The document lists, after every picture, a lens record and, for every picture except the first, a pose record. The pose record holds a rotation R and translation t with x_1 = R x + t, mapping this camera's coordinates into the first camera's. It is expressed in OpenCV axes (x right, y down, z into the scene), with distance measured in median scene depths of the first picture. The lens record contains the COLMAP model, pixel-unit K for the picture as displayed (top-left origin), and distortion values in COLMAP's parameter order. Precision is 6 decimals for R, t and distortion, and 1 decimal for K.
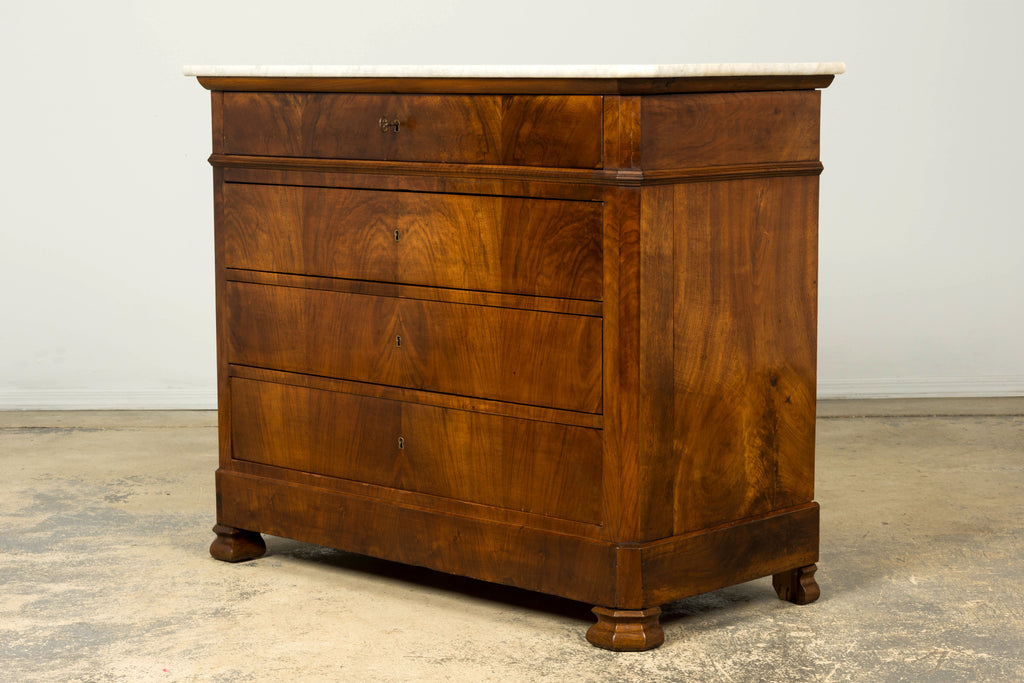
lens RADIAL K [[2383.7, 0, 509.8], [0, 2383.7, 366.5], [0, 0, 1]] dist [-0.017433, -0.315682]
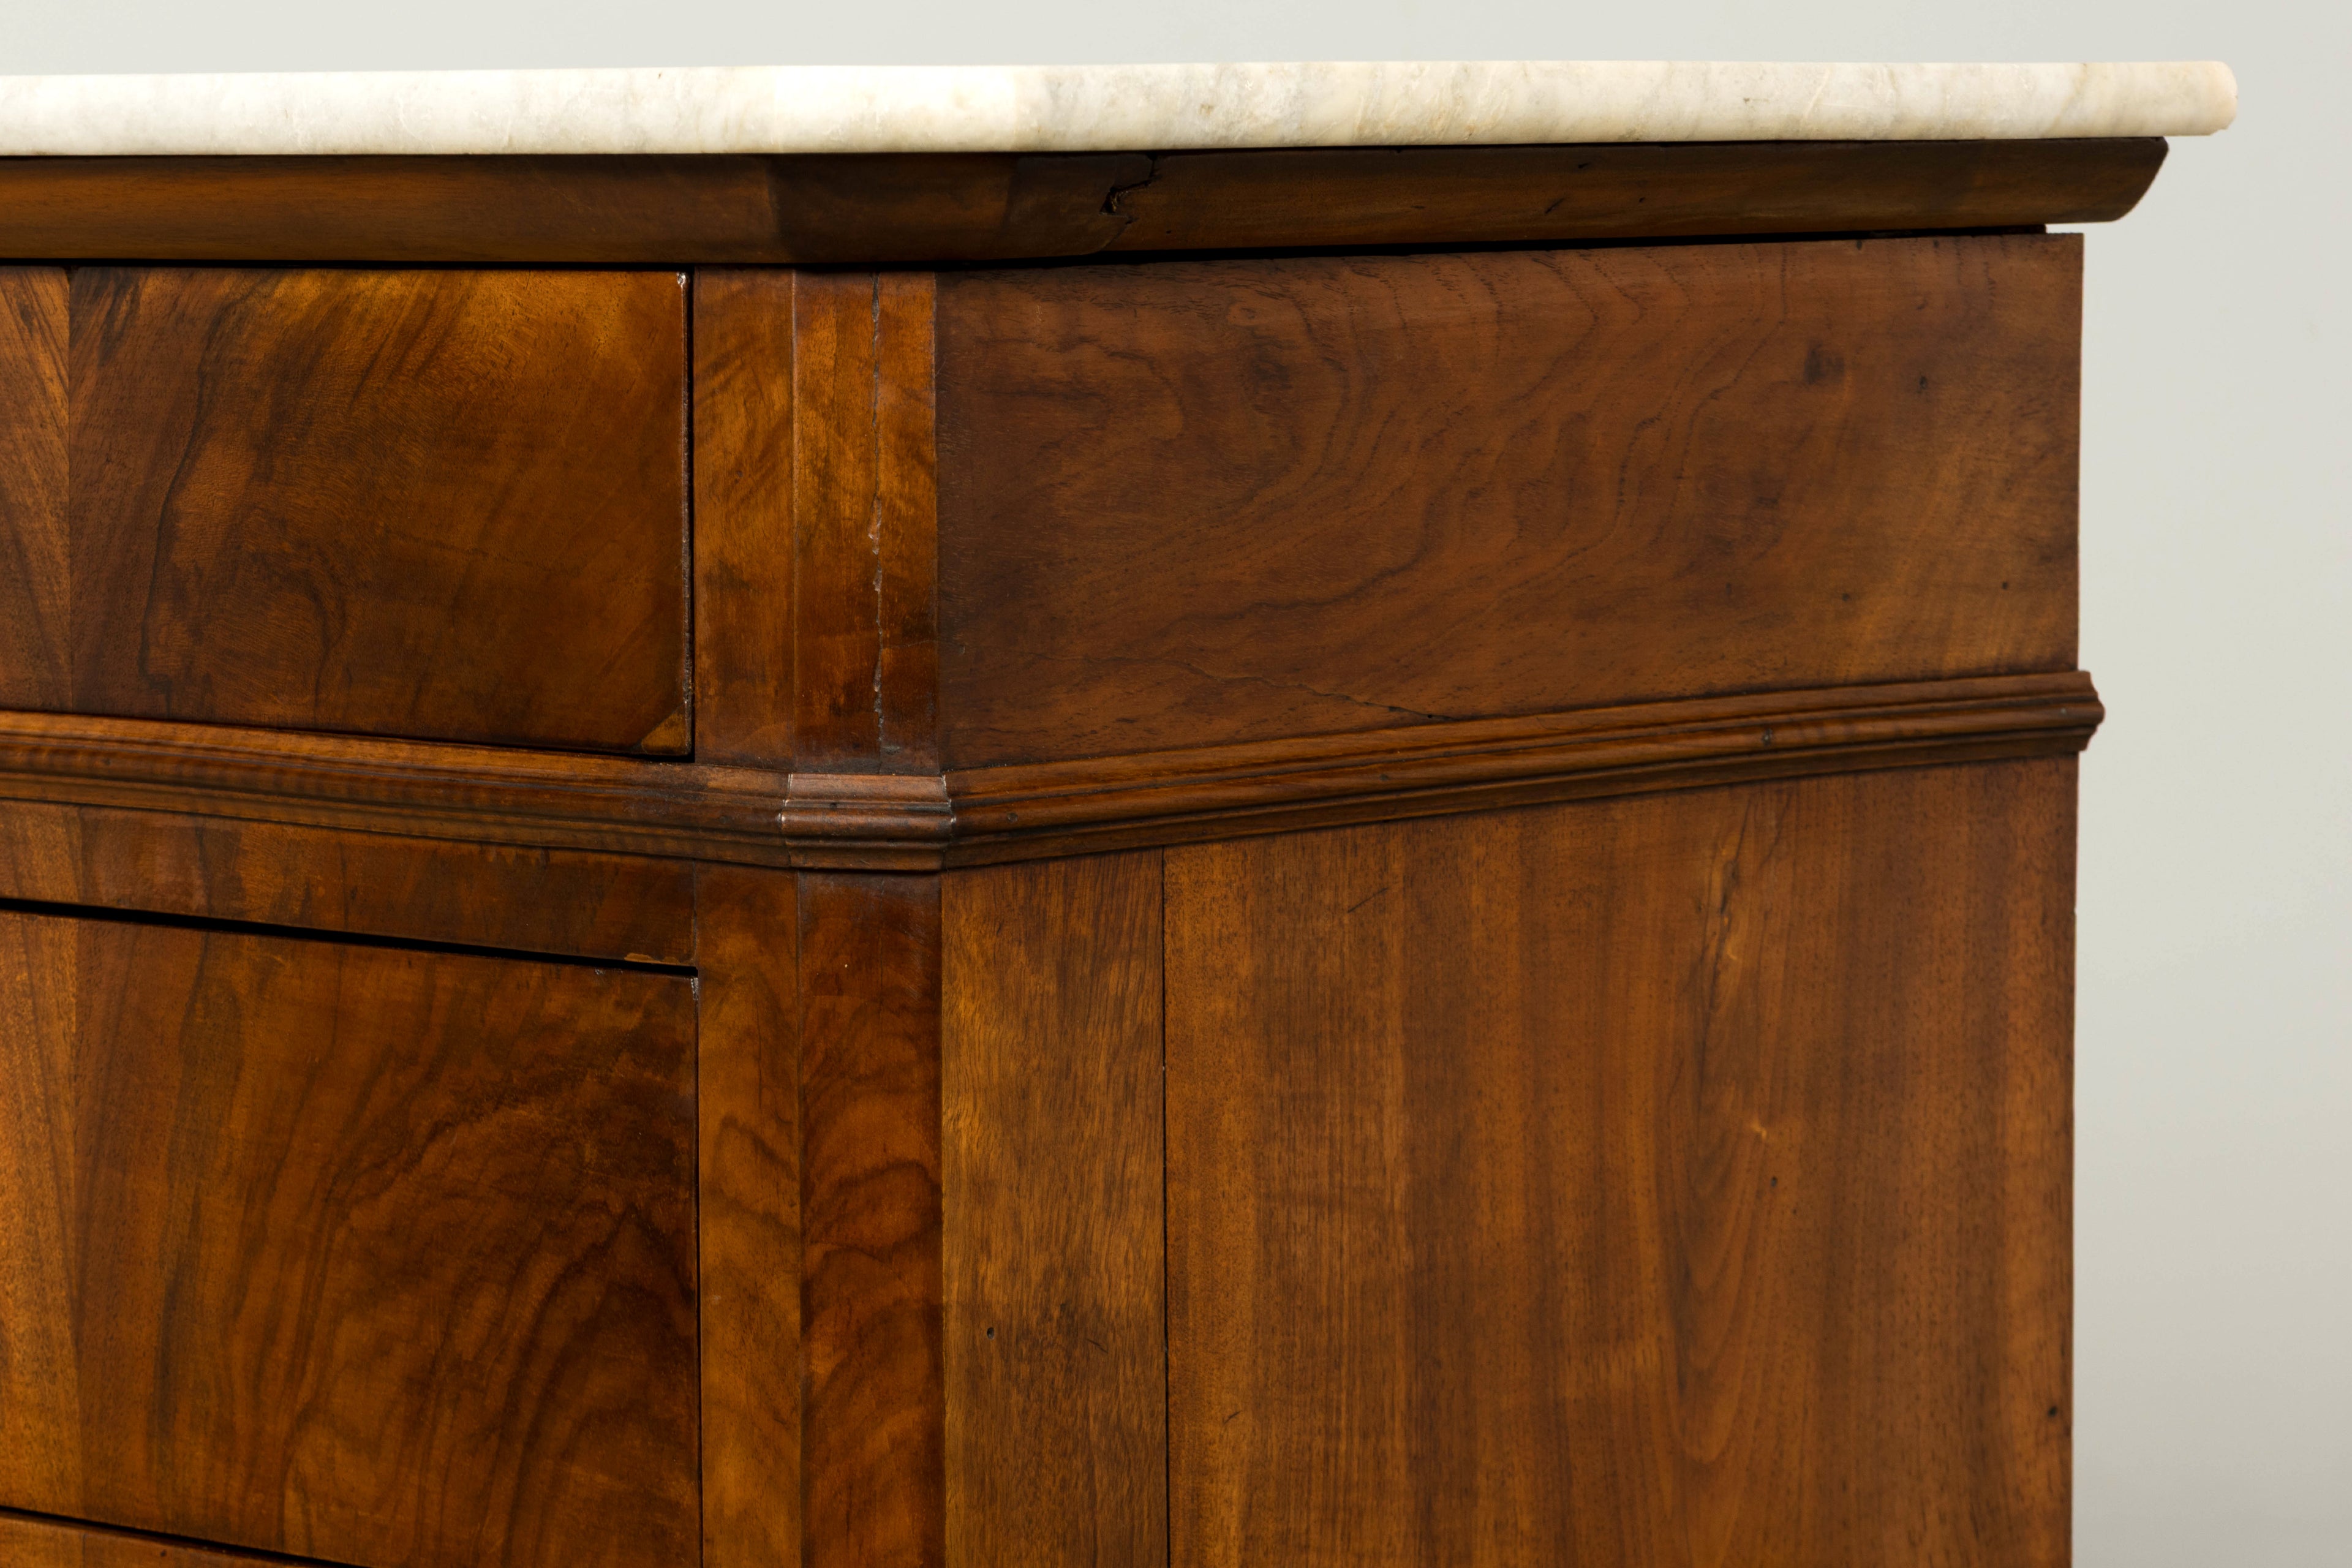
lens RADIAL K [[8247.1, 0, 1176.0], [0, 8247.1, 784.0], [0, 0, 1]] dist [-0.094575, -2.075350]
pose [[0.998636, -0.004362, 0.052037, 0.040771], [0.006826, 0.998859, -0.047273, -0.054020], [-0.051772, 0.047564, 0.997526, 0.458515]]
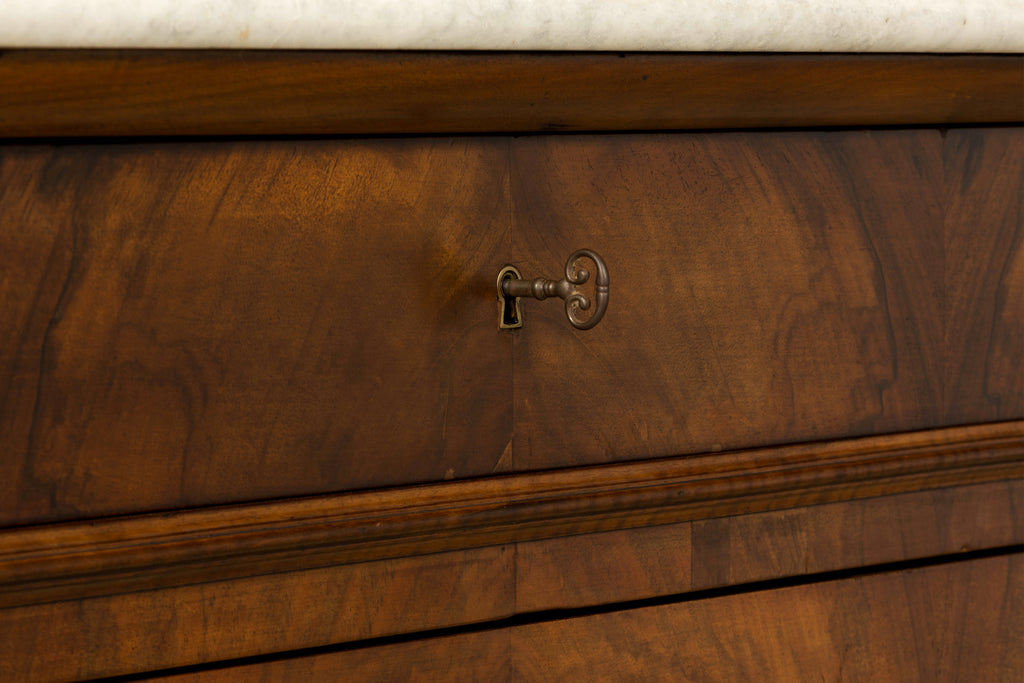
lens RADIAL K [[4492.0, 0, 512.0], [0, 4492.0, 341.5], [0, 0, 1]] dist [0.032760, -1.695503]
pose [[-0.081337, -0.045690, 0.995639, -0.440248], [0.137725, 0.988850, 0.056629, -0.123963], [-0.987125, 0.141730, -0.074138, 1.074693]]
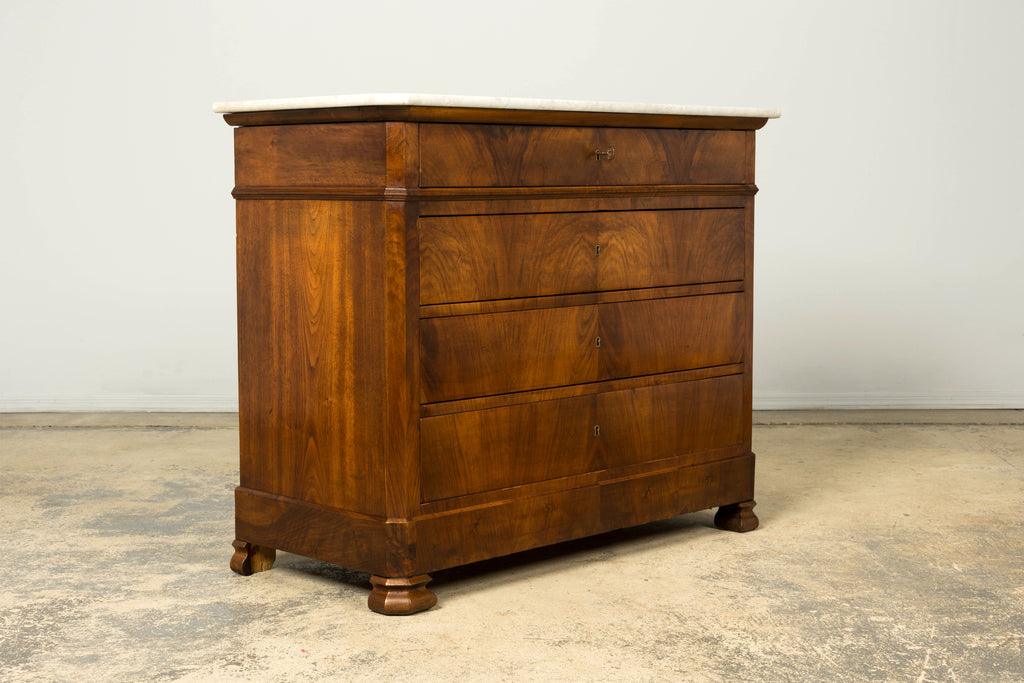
lens RADIAL K [[1728.8, 0, 512.0], [0, 1728.8, 341.5], [0, 0, 1]] dist [-0.012791, -0.022503]
pose [[-0.007758, -0.089780, 0.995931, -0.931246], [0.133135, 0.987002, 0.090013, -0.097020], [-0.991068, 0.133292, 0.004295, 1.097354]]
